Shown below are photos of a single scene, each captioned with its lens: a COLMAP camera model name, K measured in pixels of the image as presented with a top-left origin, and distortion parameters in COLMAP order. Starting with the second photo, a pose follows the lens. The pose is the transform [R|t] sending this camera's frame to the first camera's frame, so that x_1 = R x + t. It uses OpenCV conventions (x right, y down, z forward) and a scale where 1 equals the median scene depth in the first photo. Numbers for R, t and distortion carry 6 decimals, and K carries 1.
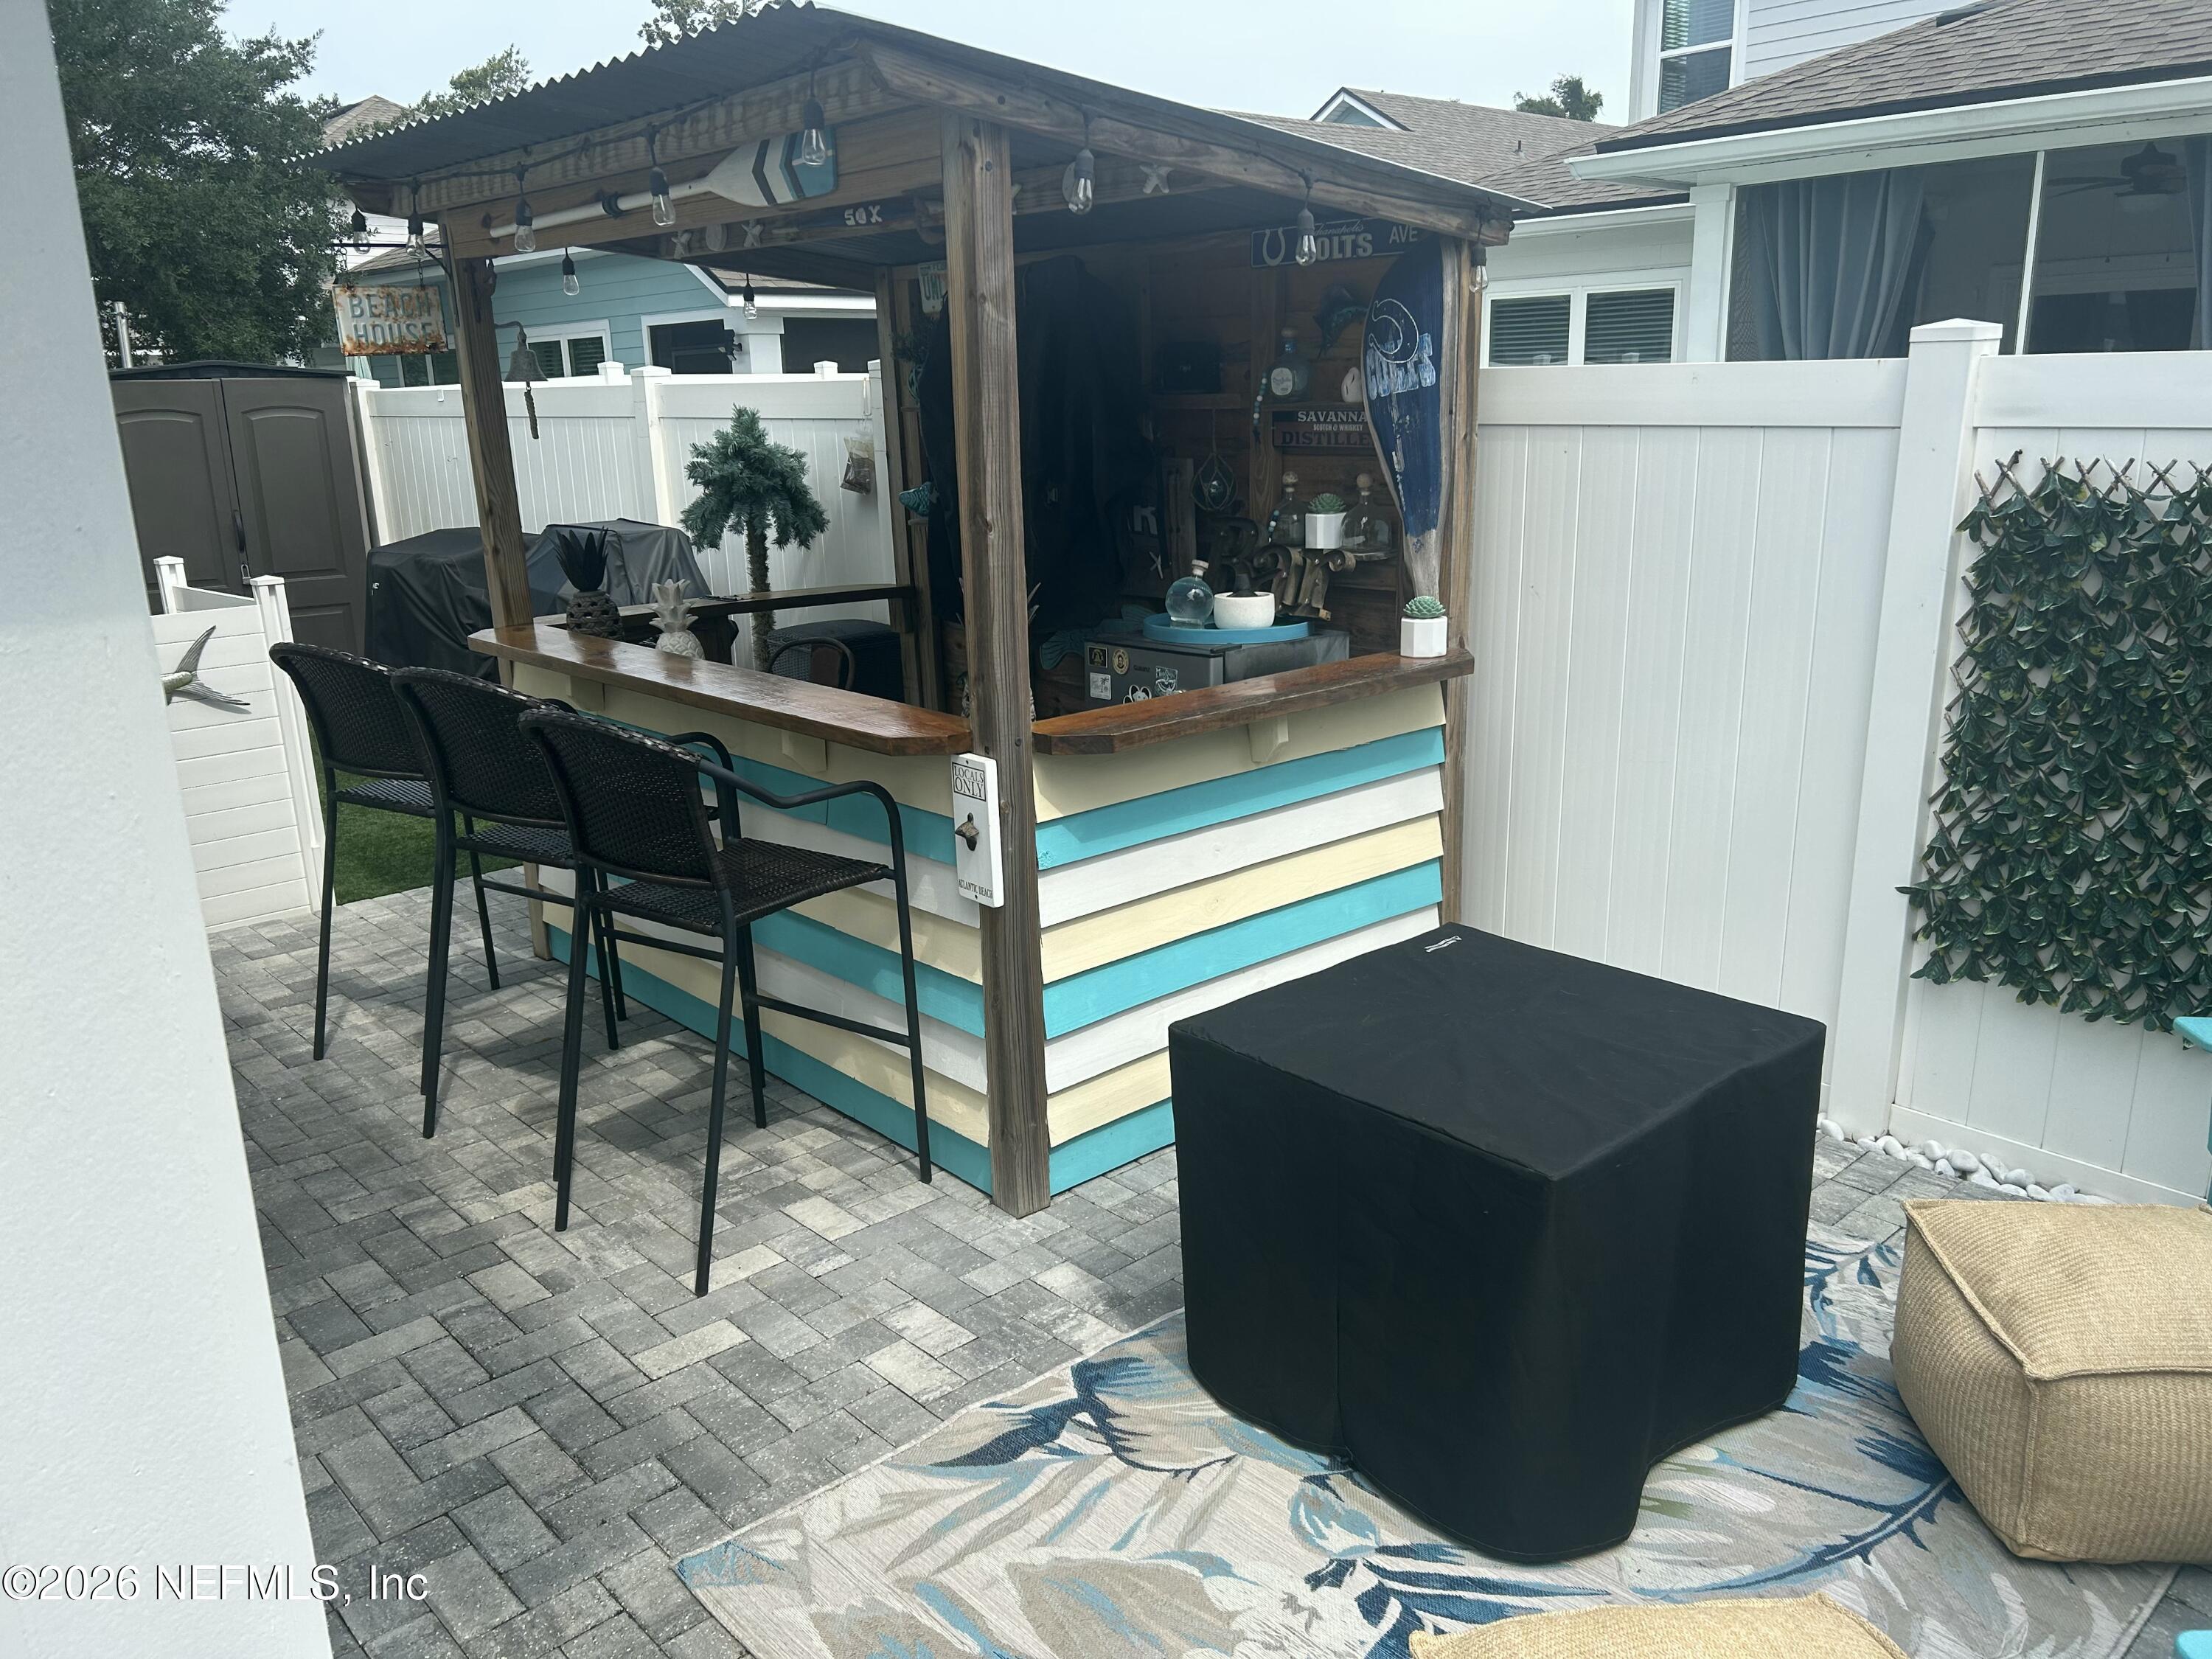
lens RADIAL K [[1669.4, 0, 1106.0], [0, 1669.4, 829.5], [0, 0, 1]] dist [0.050426, -0.064562]
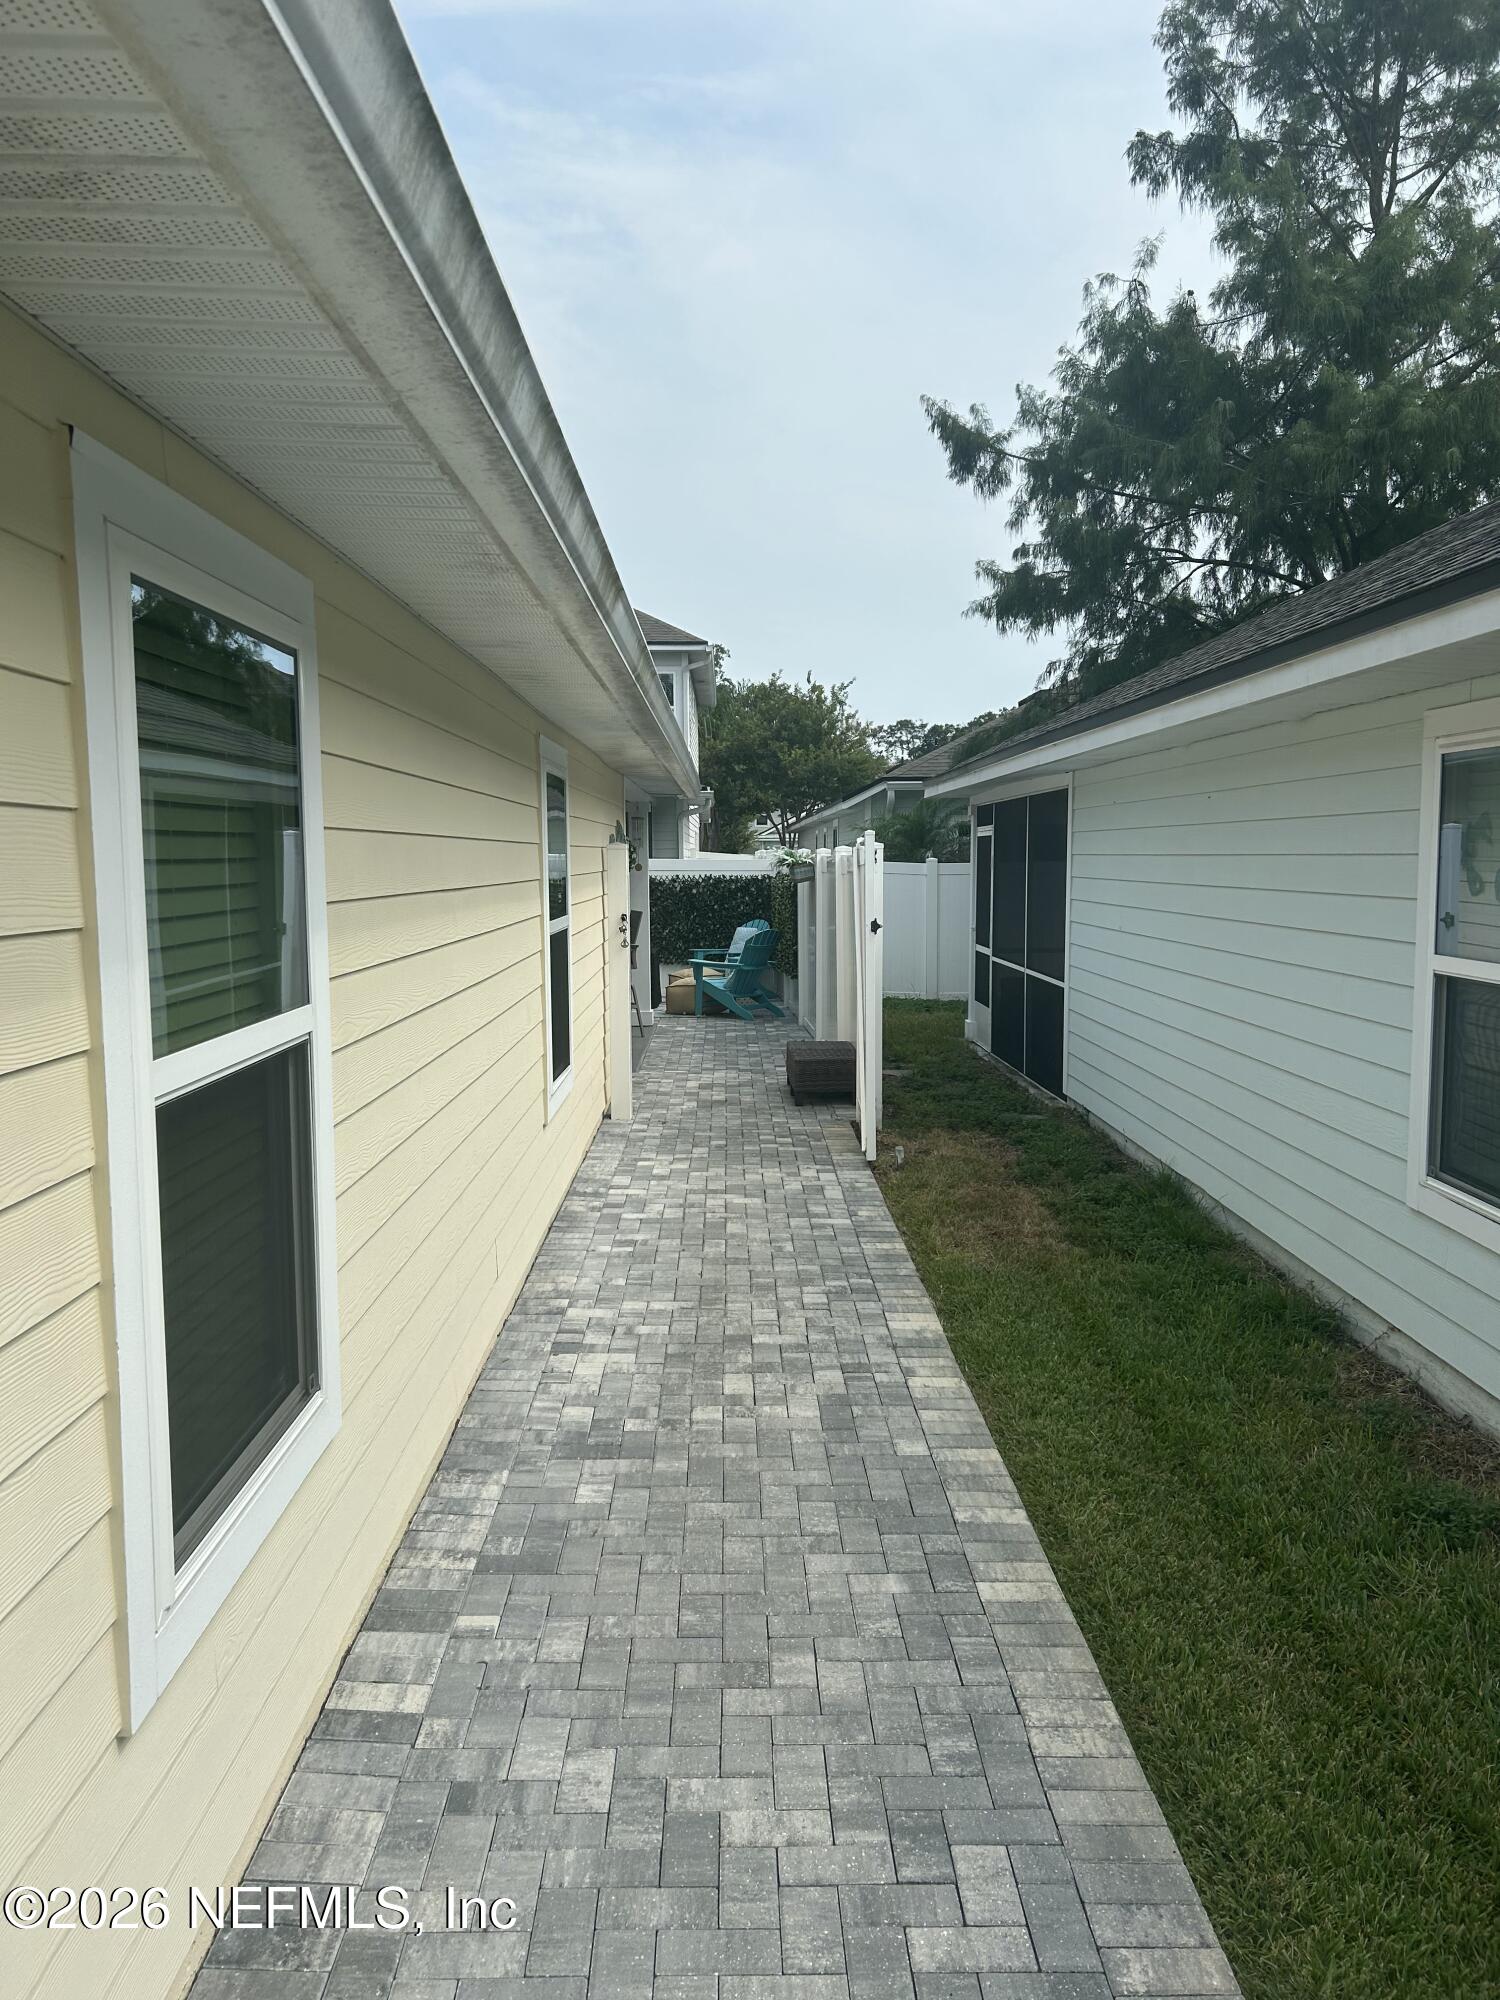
lens RADIAL K [[1479.4, 0, 750.0], [0, 1479.4, 1000.0], [0, 0, 1]] dist [0.002558, -0.118707]
pose [[0.667370, -0.047309, 0.743222, -3.199620], [0.178076, 0.979167, -0.097574, 0.811923], [-0.723123, 0.197468, 0.661891, -2.730252]]
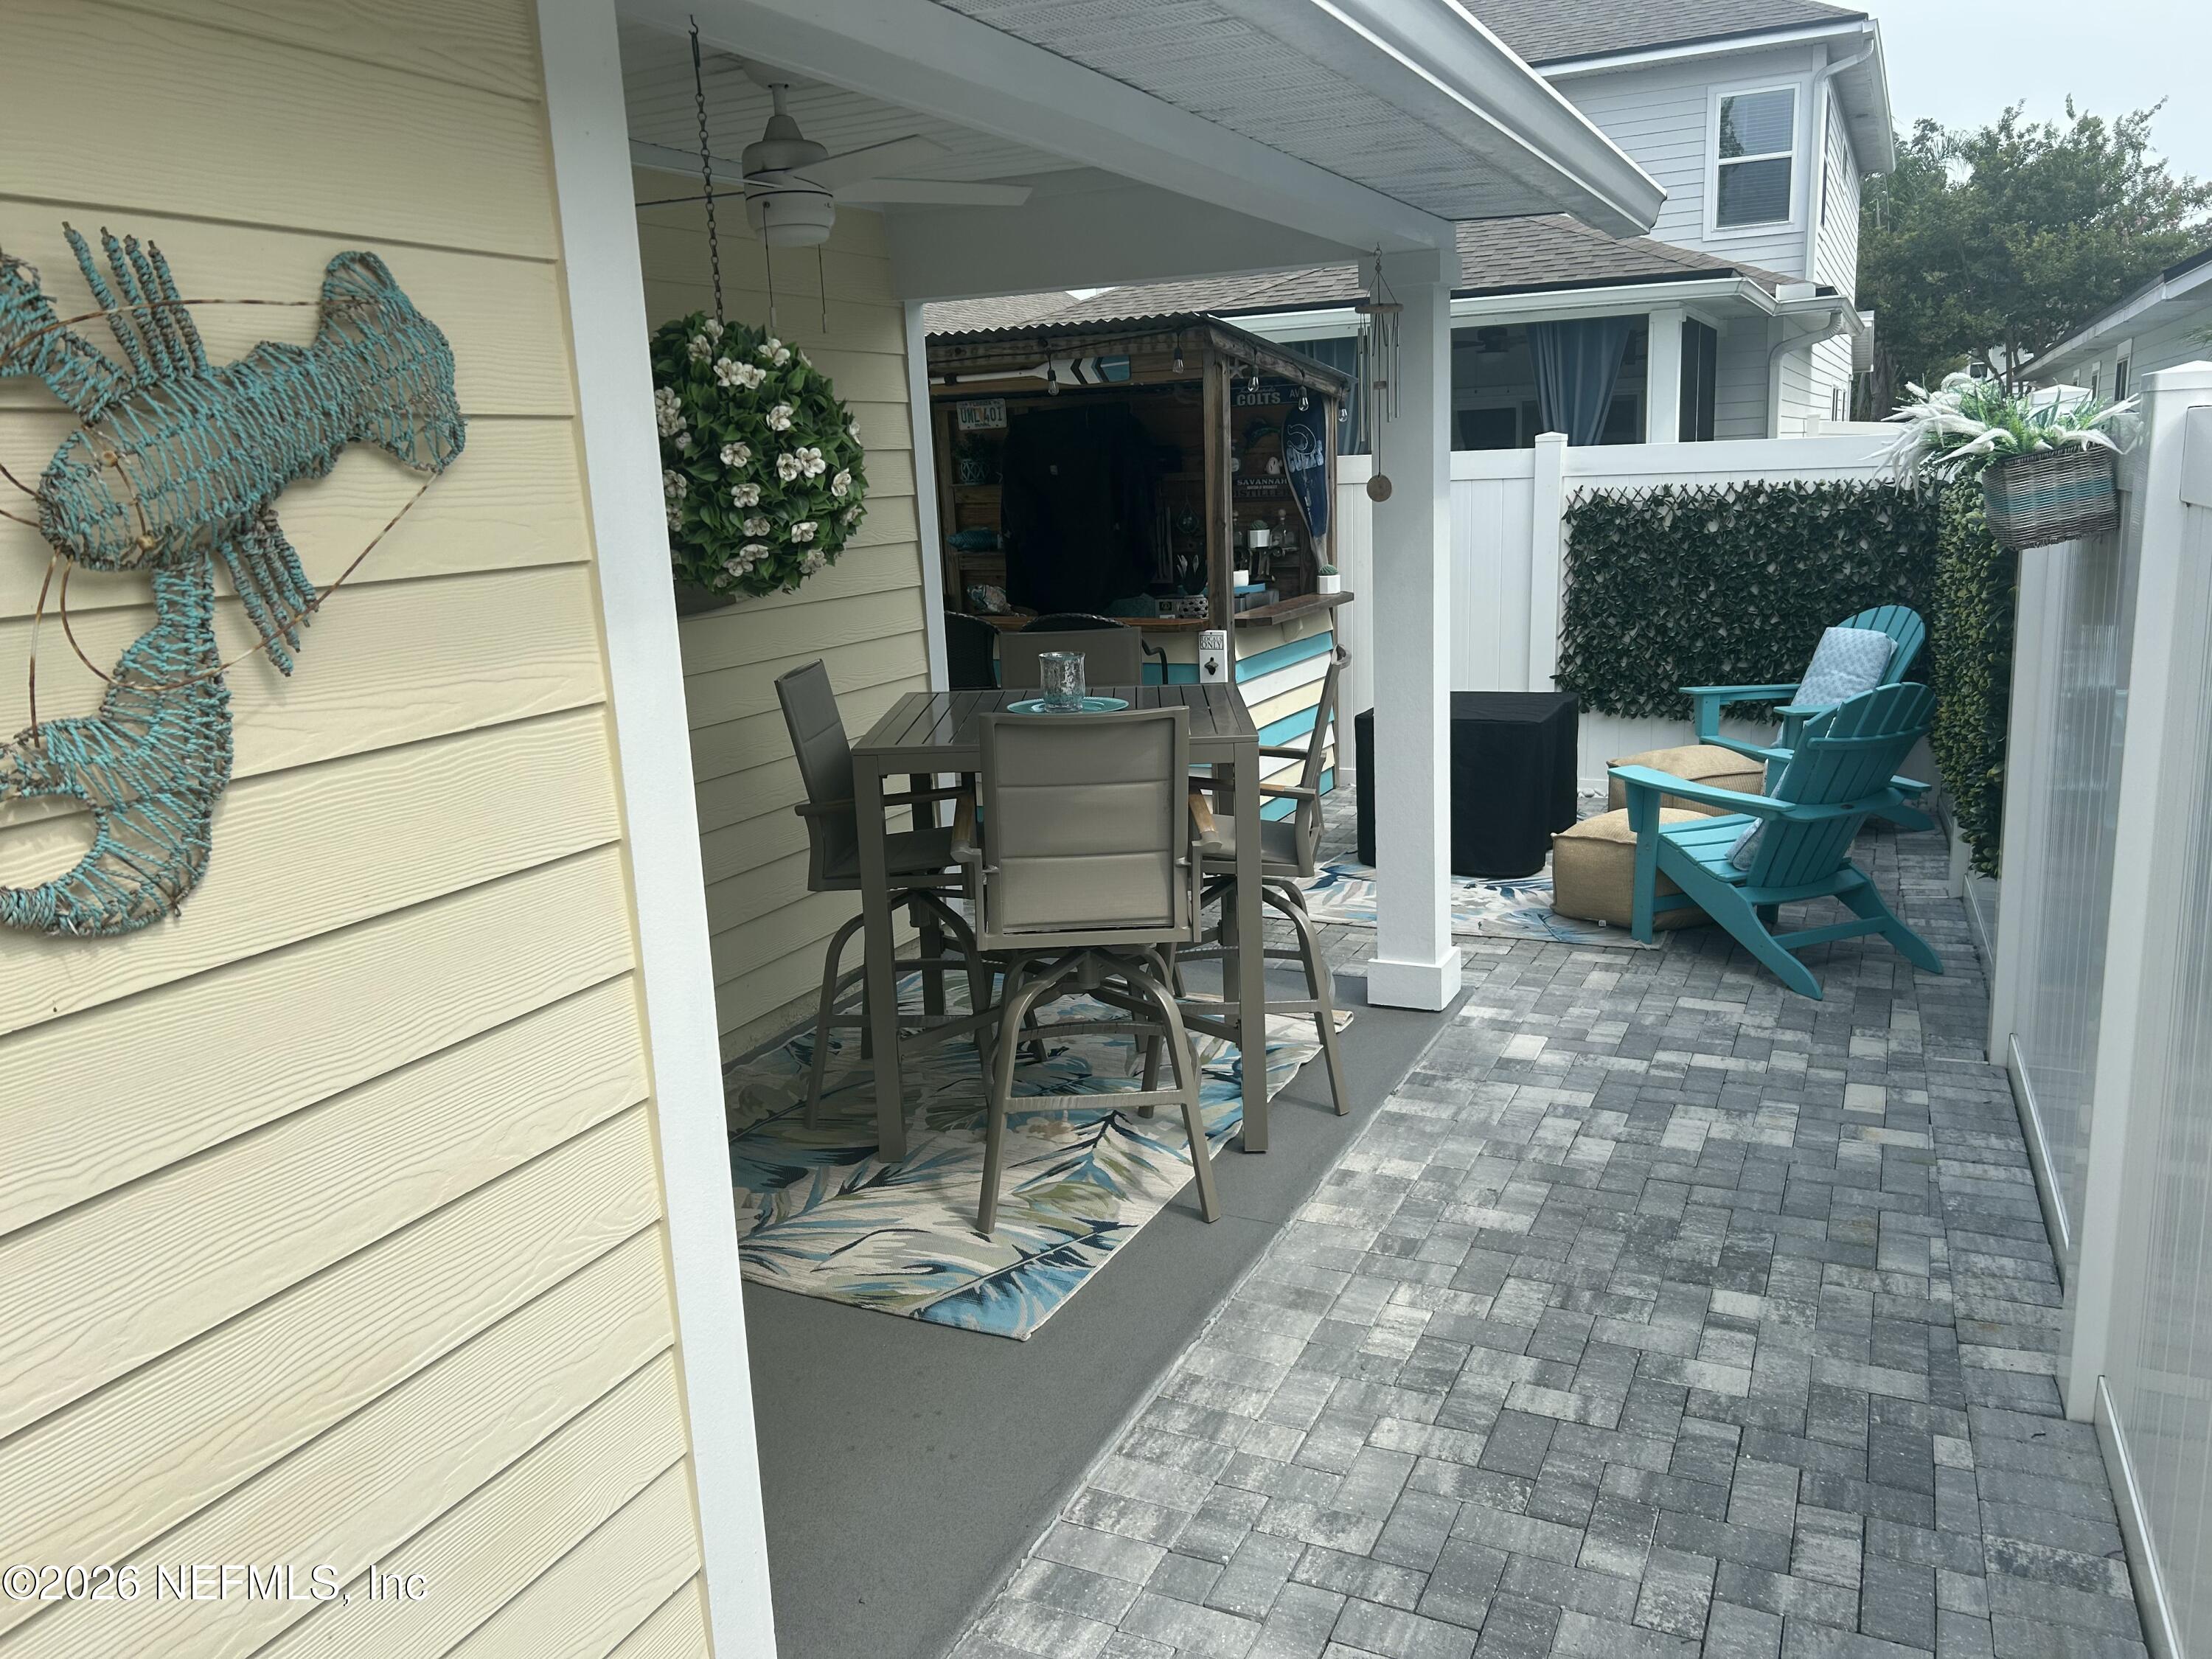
lens RADIAL K [[1669.4, 0, 1106.0], [0, 1669.4, 829.5], [0, 0, 1]] dist [0.050426, -0.064562]
pose [[0.928293, -0.092361, 0.360197, -0.988948], [0.114057, 0.992693, -0.039399, 0.277999], [-0.353926, 0.077657, 0.932044, -0.950798]]
